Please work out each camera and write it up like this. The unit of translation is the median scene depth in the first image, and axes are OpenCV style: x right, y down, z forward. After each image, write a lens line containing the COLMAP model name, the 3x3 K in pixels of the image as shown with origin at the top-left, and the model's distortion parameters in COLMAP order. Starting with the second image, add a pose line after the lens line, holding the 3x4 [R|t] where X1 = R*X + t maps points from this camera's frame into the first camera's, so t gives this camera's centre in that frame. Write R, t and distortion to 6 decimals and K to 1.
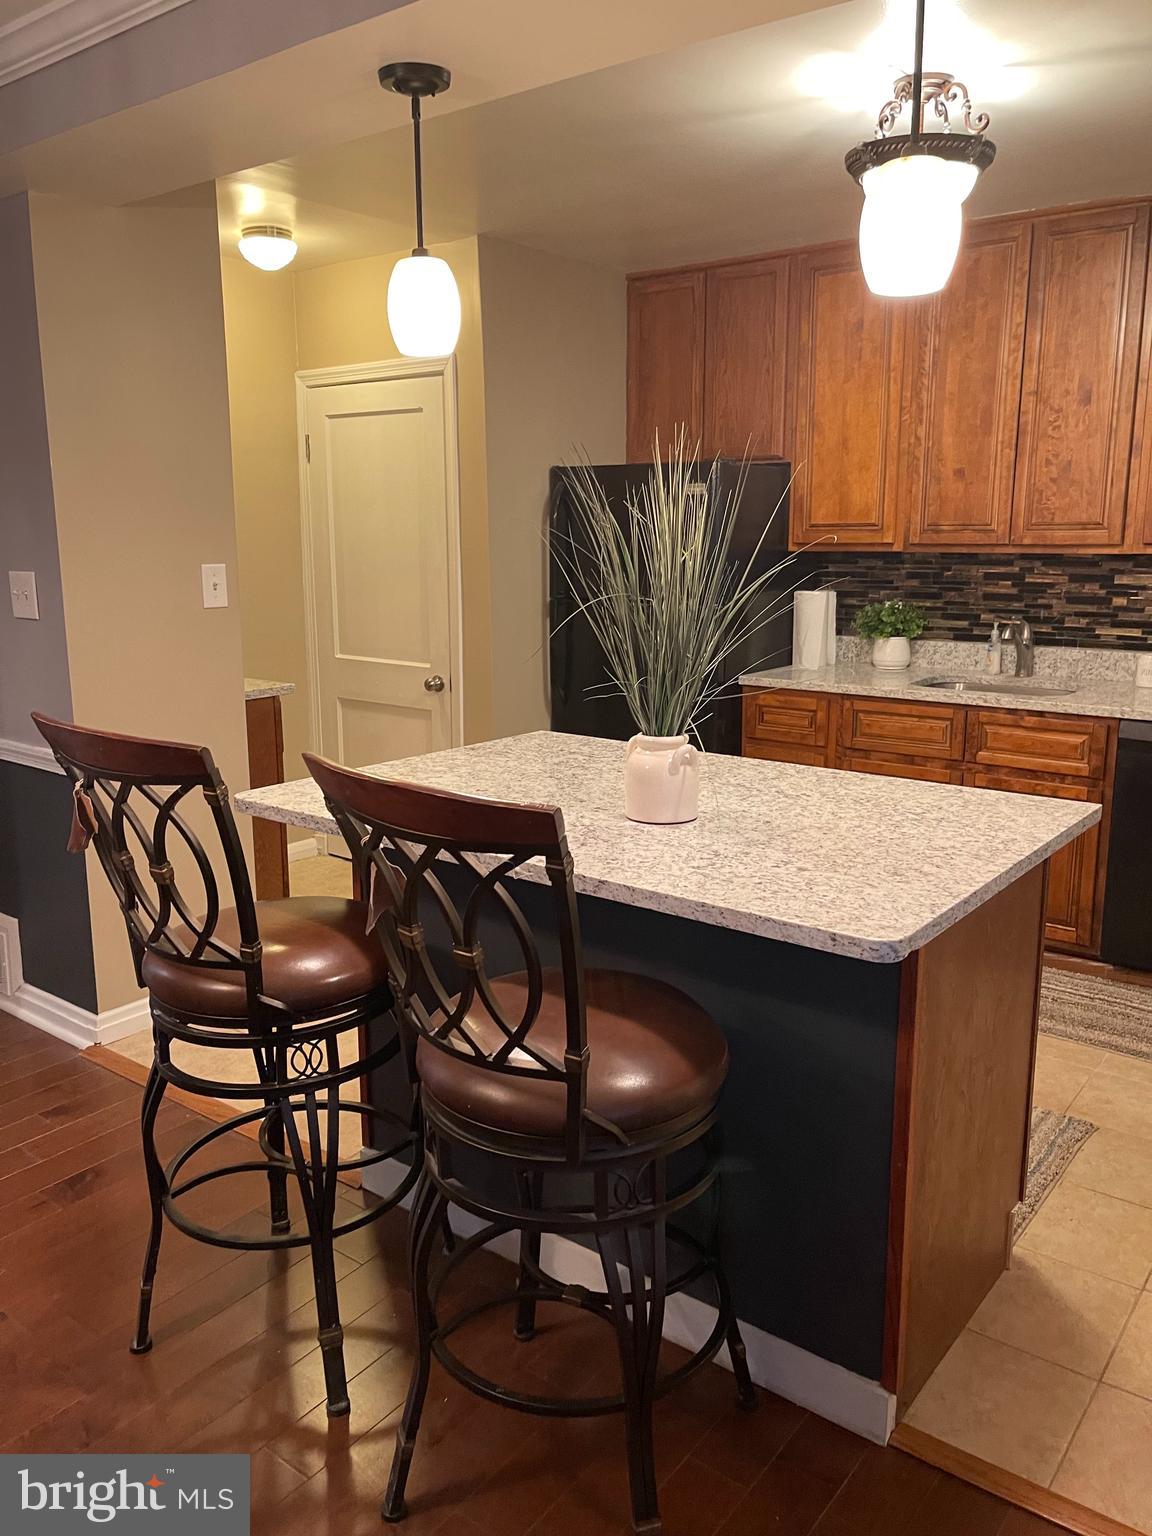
lens RADIAL K [[1166.4, 0, 594.4], [0, 1166.4, 755.0], [0, 0, 1]] dist [0.033466, -0.004160]
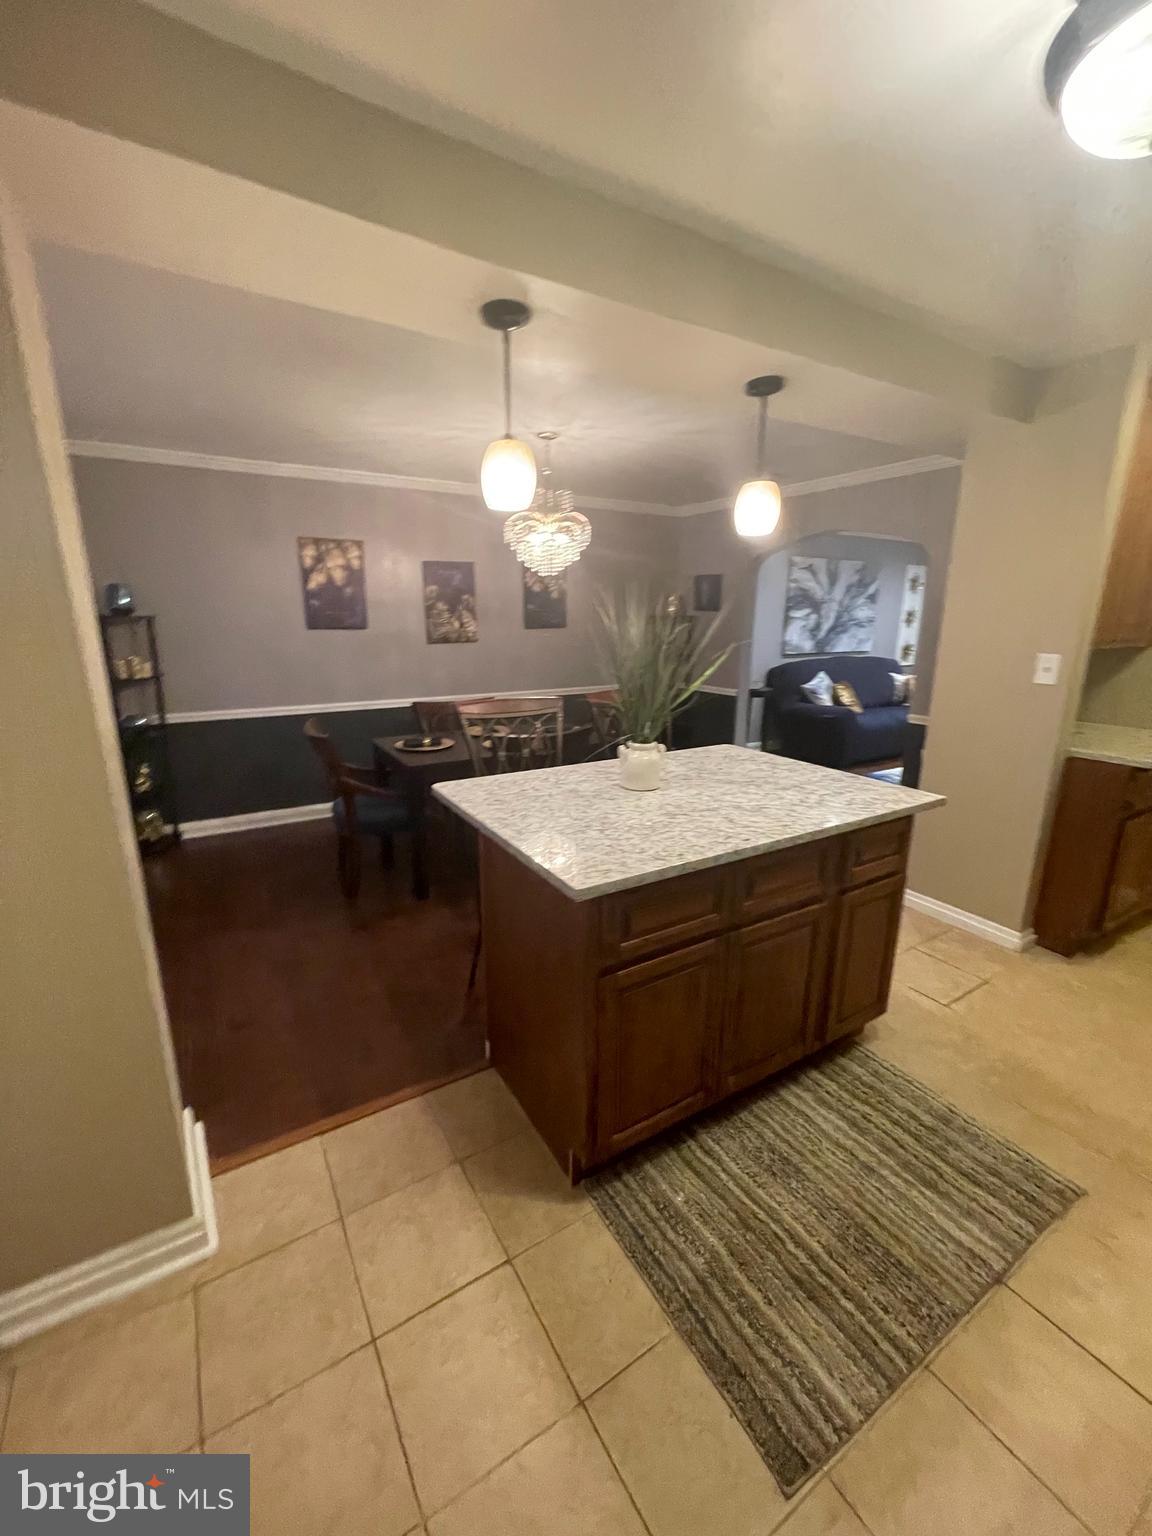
lens RADIAL K [[613.4, 0, 567.5], [0, 613.4, 773.0], [0, 0, 1]] dist [0.001639, 0.000275]
pose [[-0.374918, 0.226109, -0.899061, 0.938248], [-0.178395, 0.934079, 0.309308, -0.238872], [0.909732, 0.276353, -0.309867, 1.153860]]
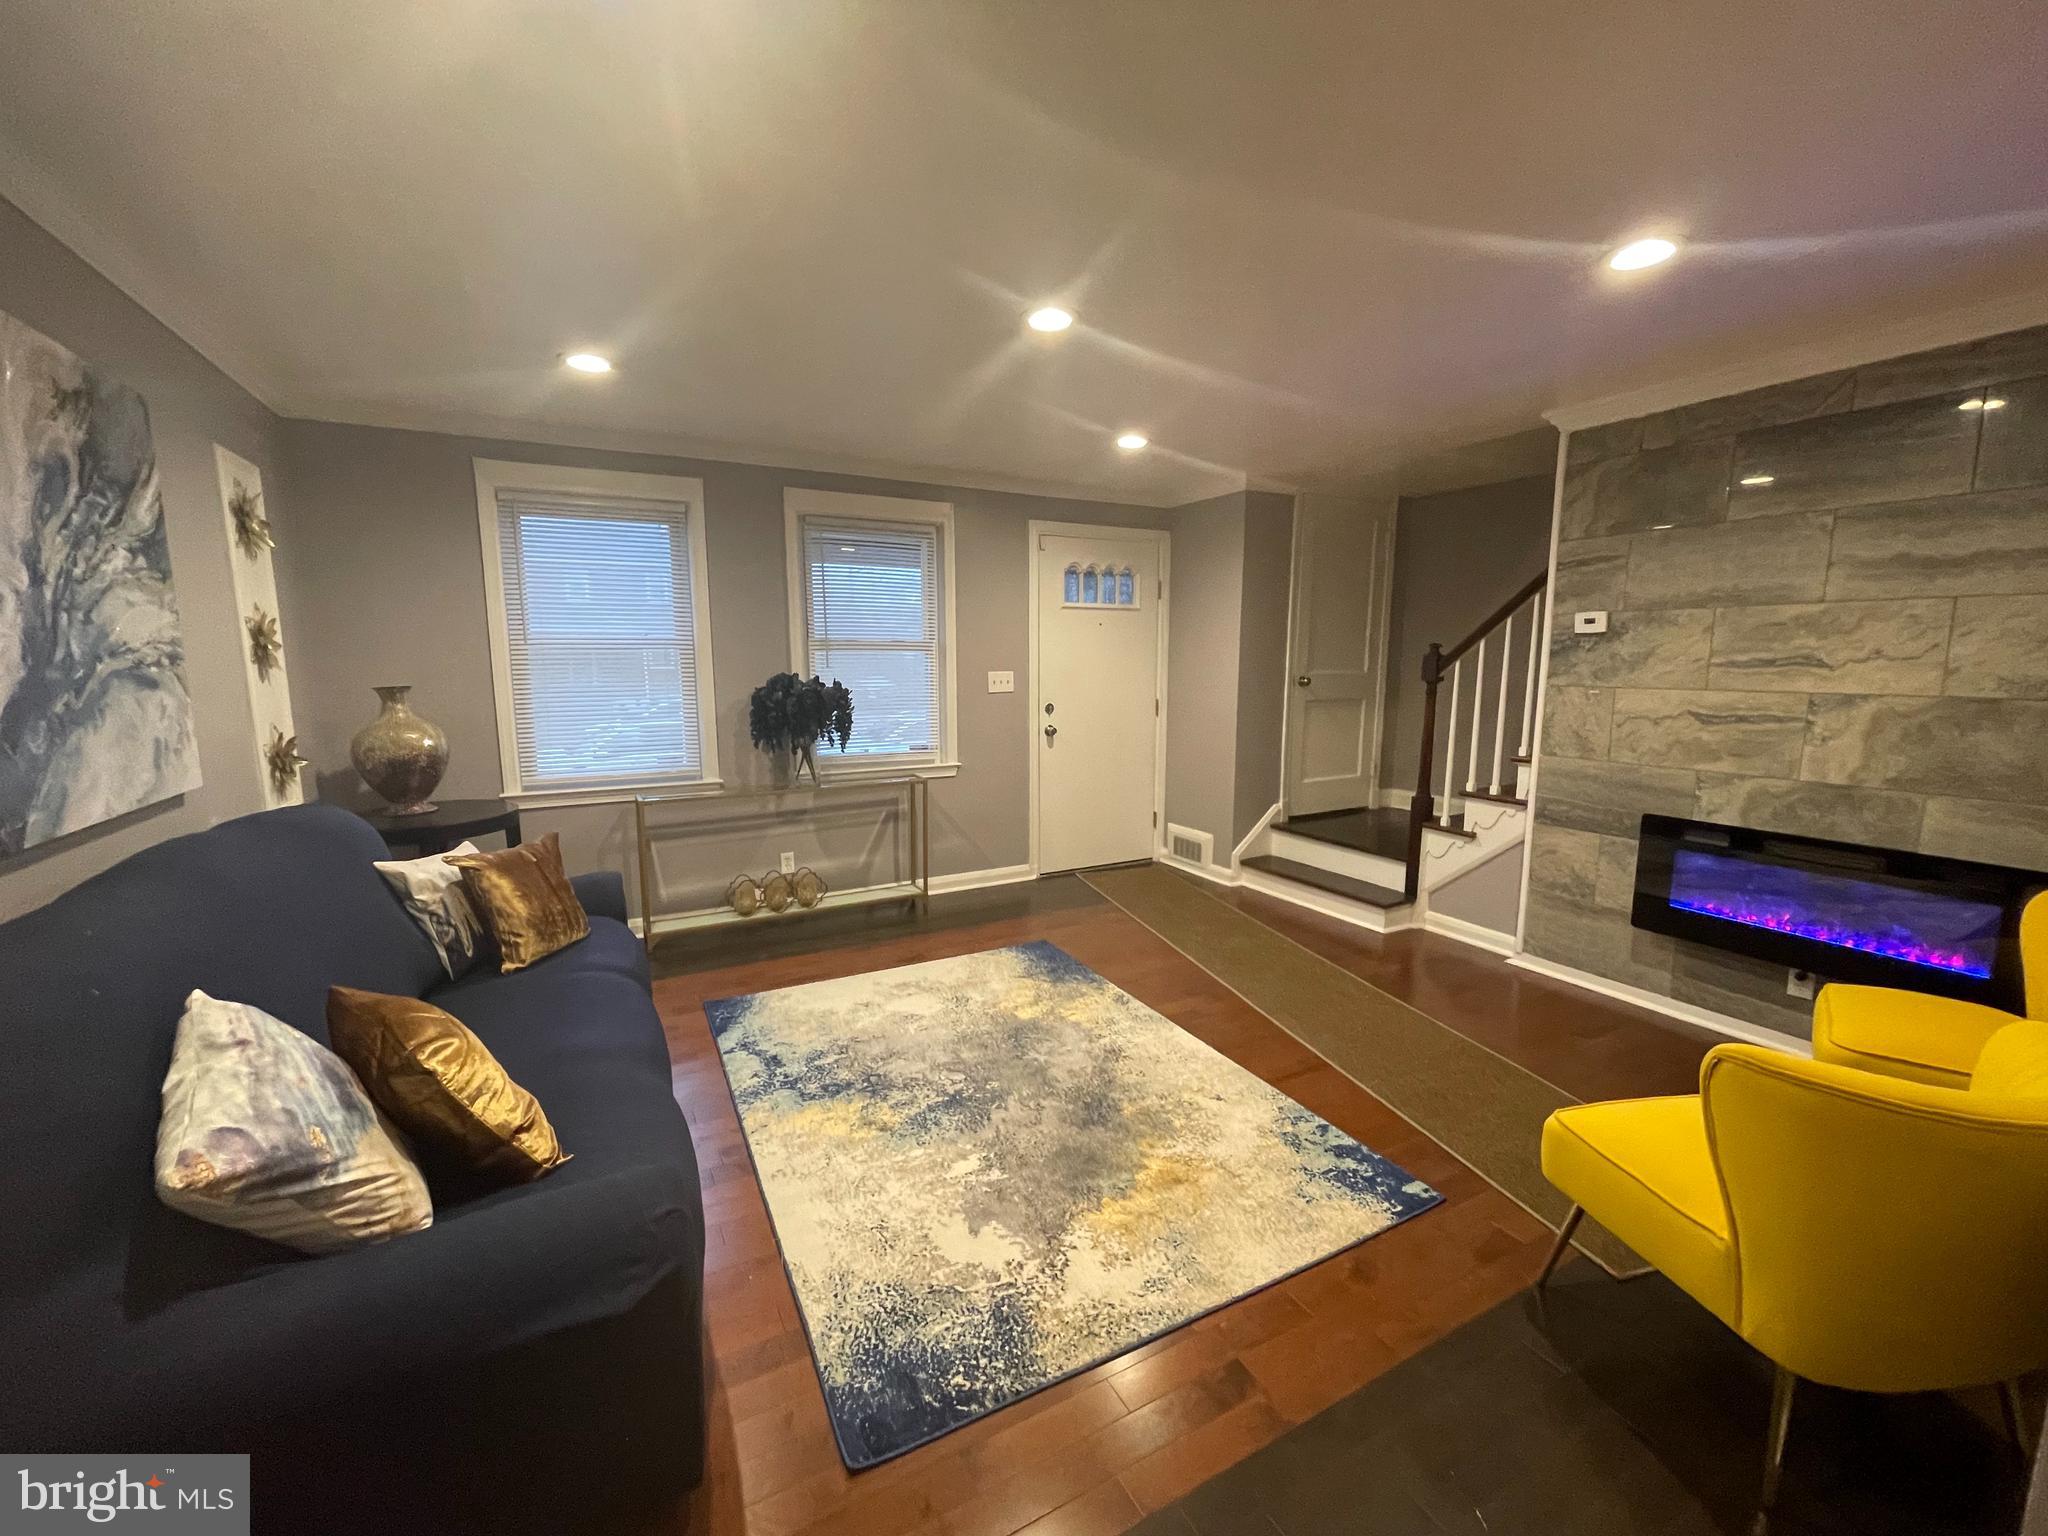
lens RADIAL K [[825.3, 0, 1028.1], [0, 825.3, 771.4], [0, 0, 1]] dist [-0.000083, 0.000100]
pose [[0.913266, 0.053648, -0.403816, -1.601246], [-0.073585, 0.996709, -0.034003, -0.176734], [0.400663, 0.060768, 0.914208, 0.899546]]
